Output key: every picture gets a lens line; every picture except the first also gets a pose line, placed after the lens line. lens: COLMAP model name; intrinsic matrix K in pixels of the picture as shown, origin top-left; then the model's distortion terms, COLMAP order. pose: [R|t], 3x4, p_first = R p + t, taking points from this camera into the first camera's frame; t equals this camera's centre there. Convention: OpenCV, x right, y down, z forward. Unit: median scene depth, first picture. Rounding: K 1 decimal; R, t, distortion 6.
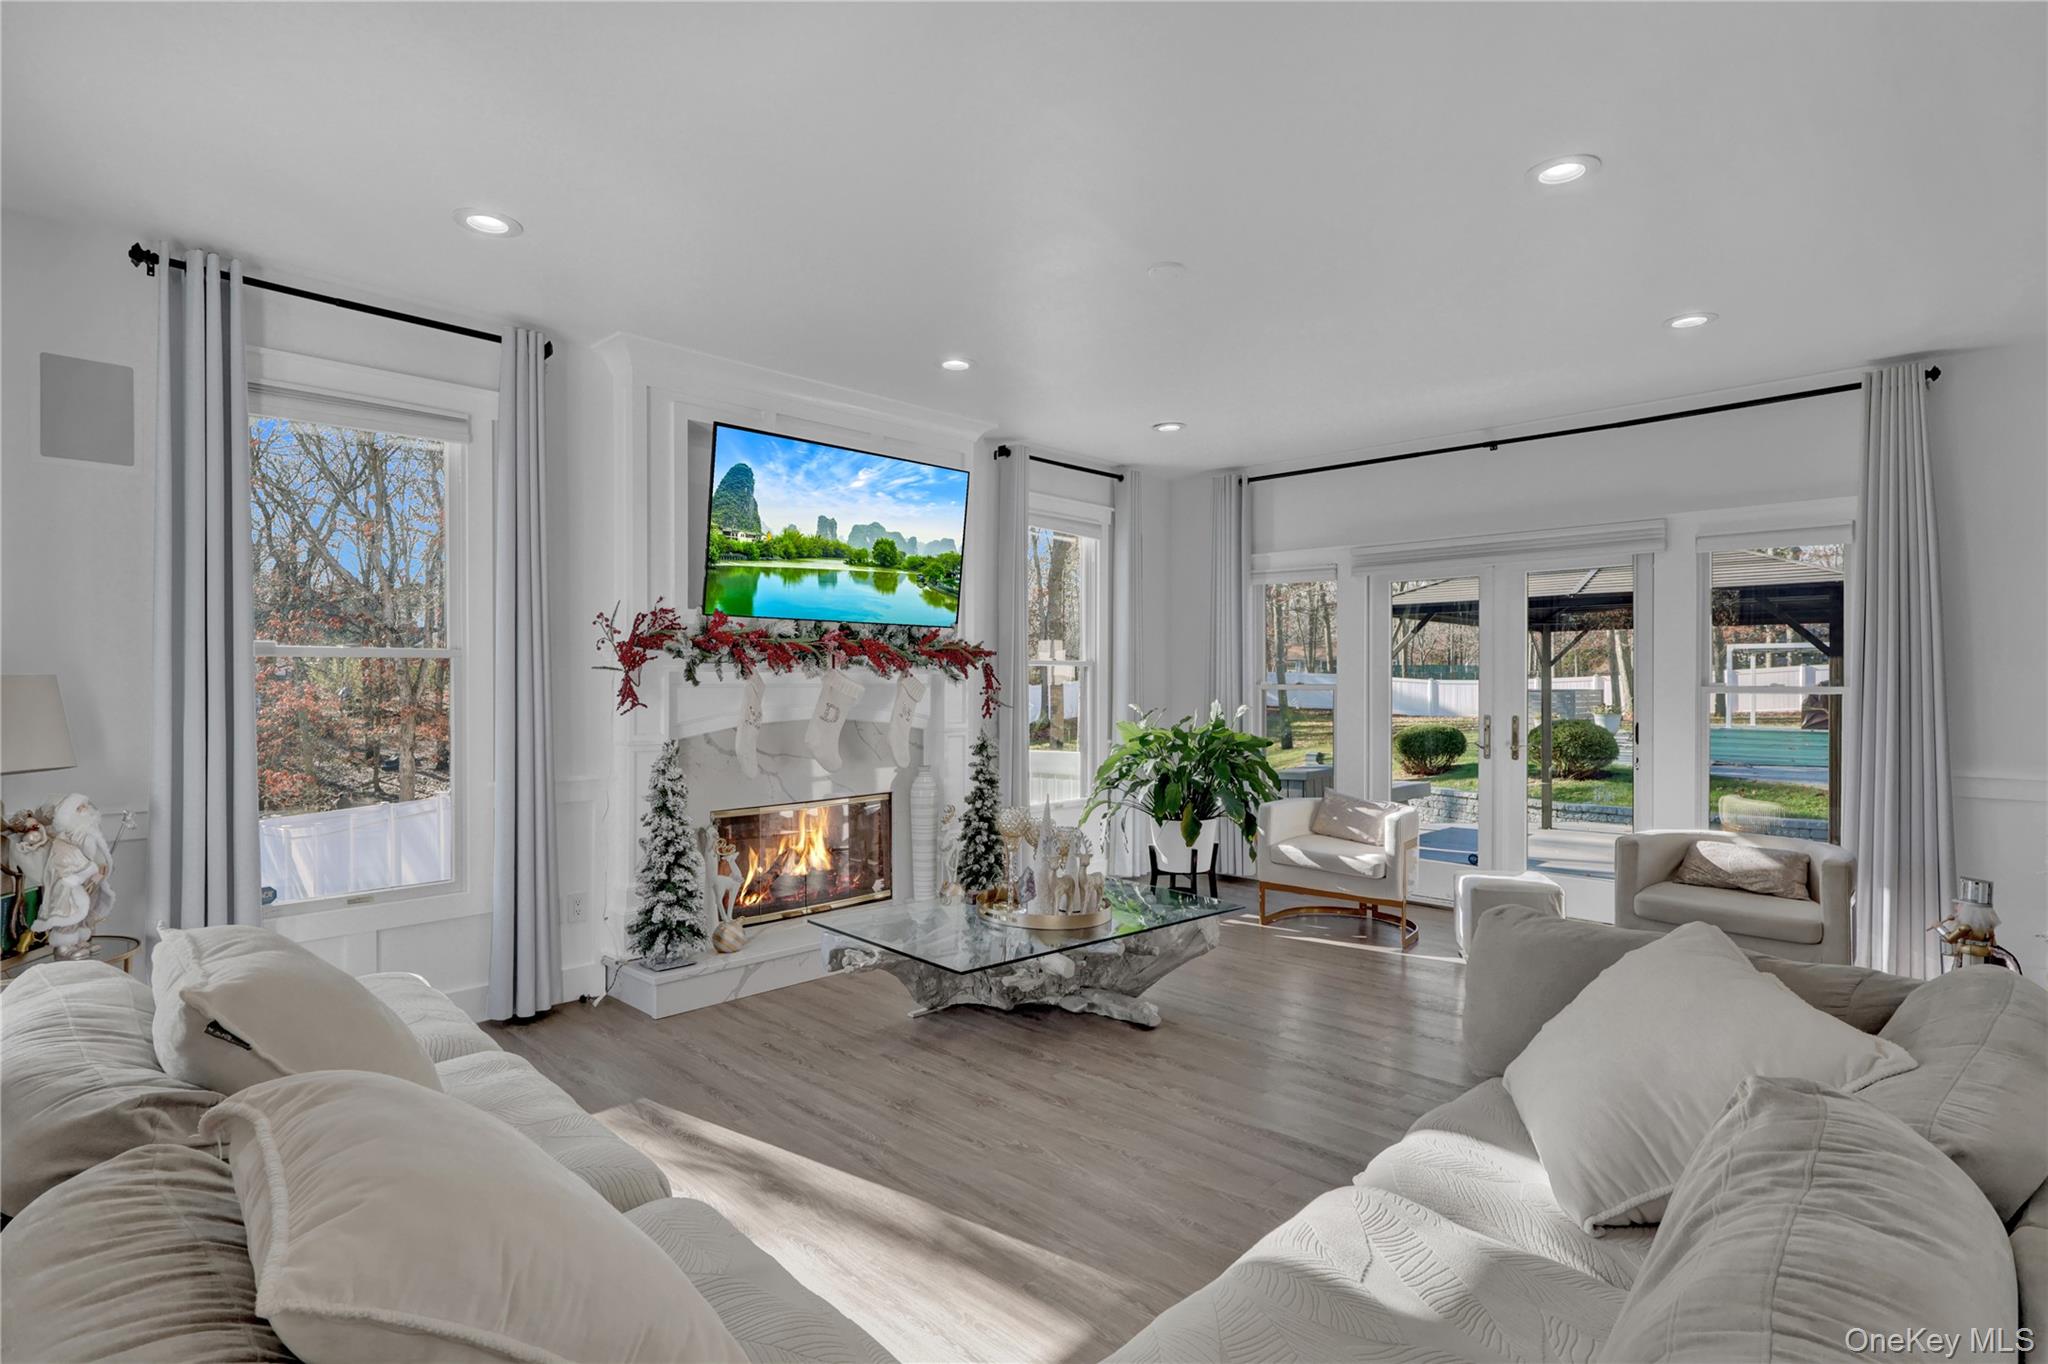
lens RADIAL K [[1019.0, 0, 1024.0], [0, 1019.0, 682.0], [0, 0, 1]] dist [-0.001119, -0.000023]
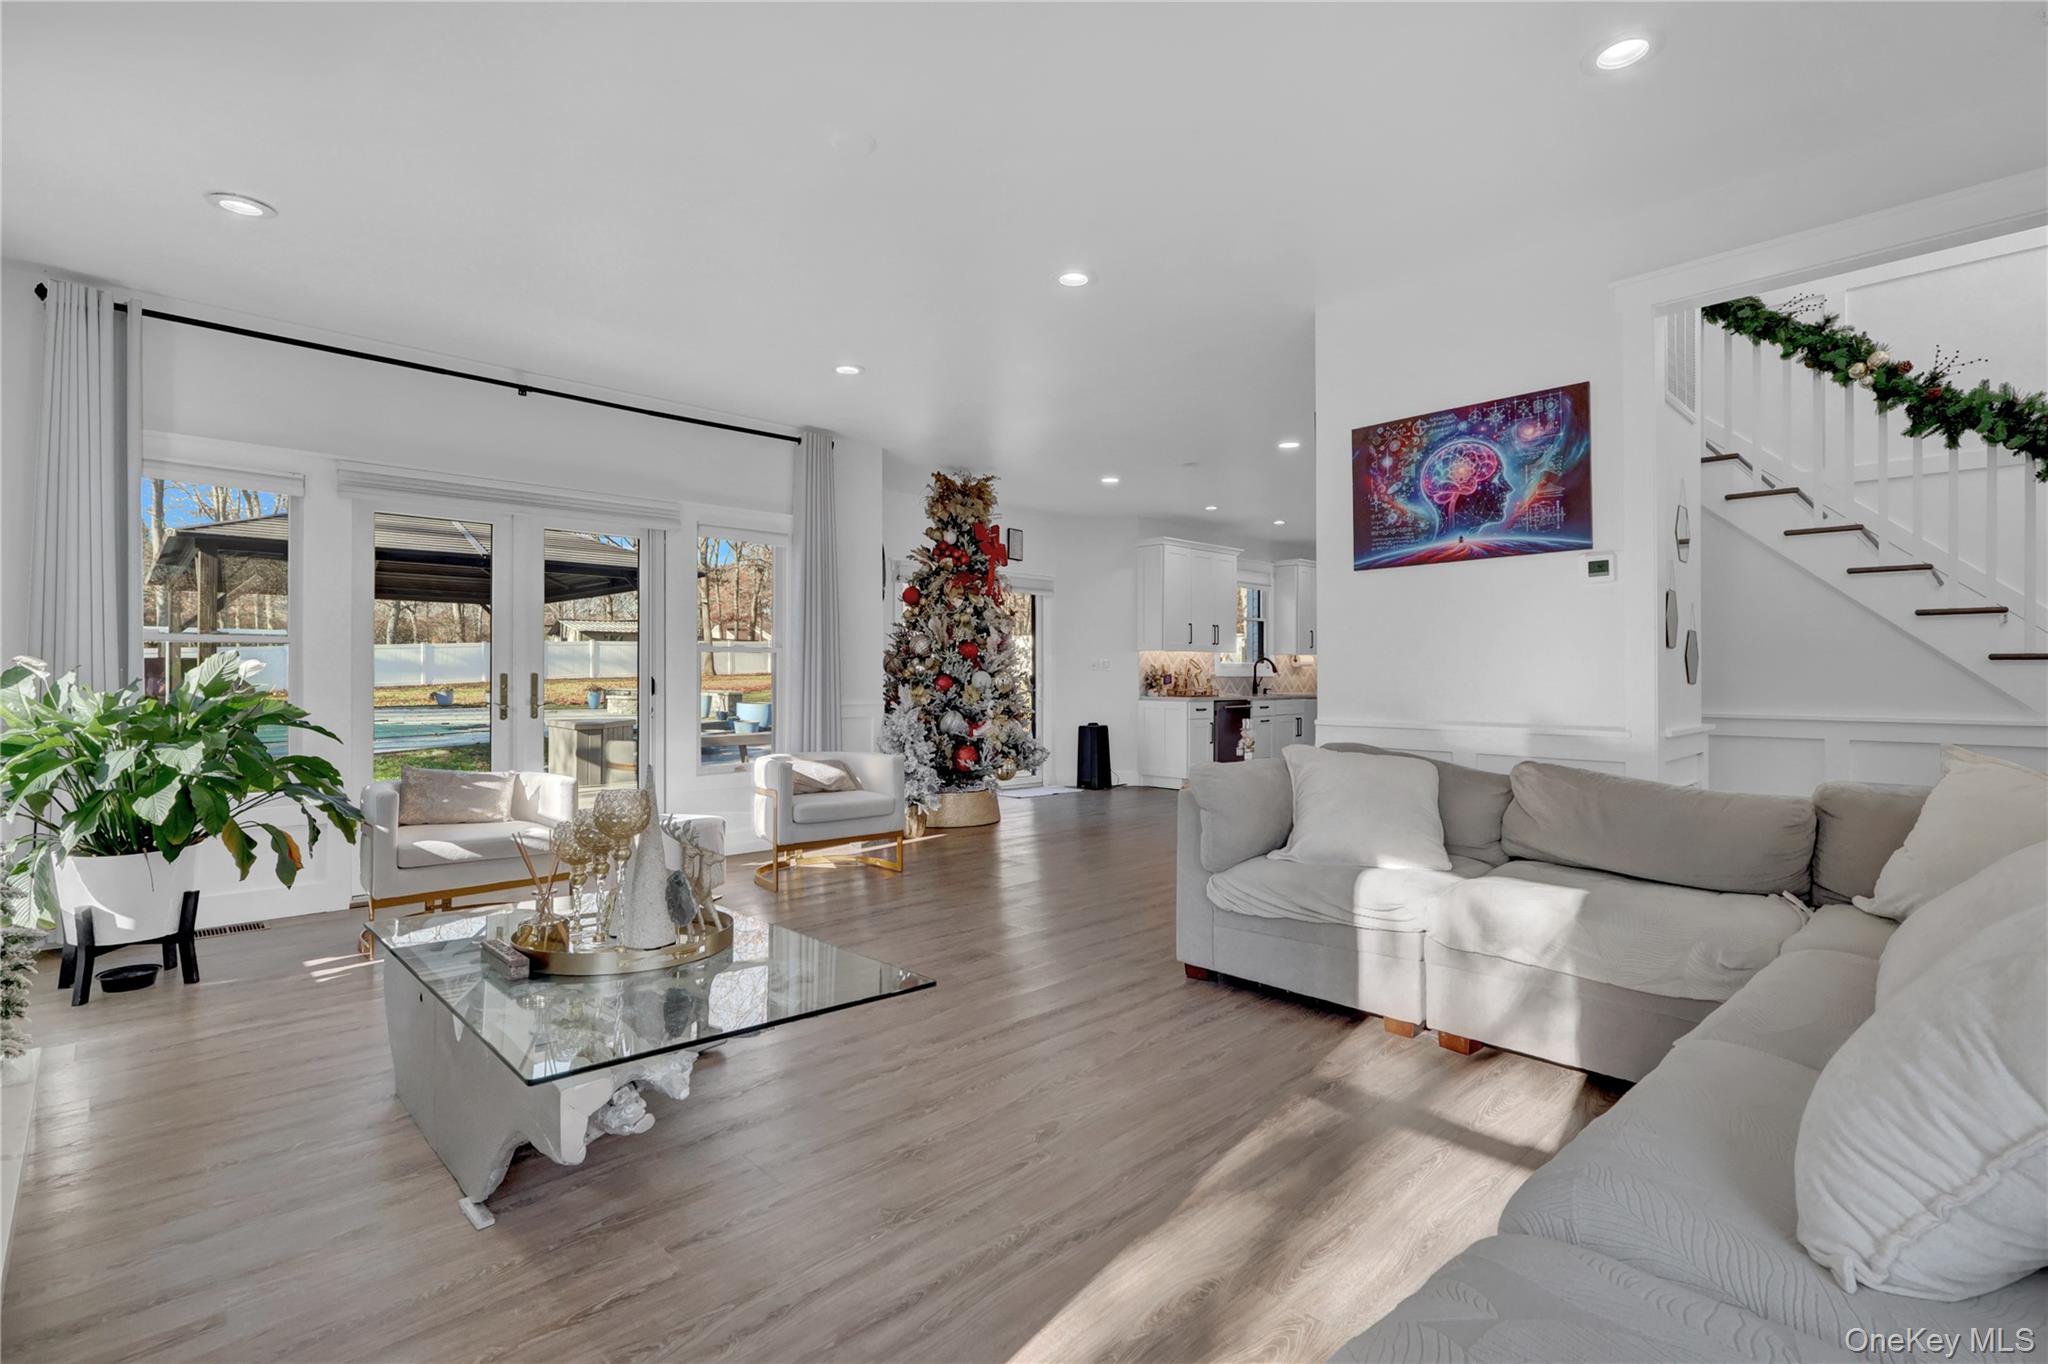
lens RADIAL K [[948.7, 0, 1022.5], [0, 948.7, 667.7], [0, 0, 1]] dist [-0.000673, -0.000564]
pose [[0.038094, 0.004239, 0.999265, -0.473172], [-0.003806, 0.999984, -0.004097, 0.035172], [-0.999267, -0.003647, 0.038110, 0.572242]]
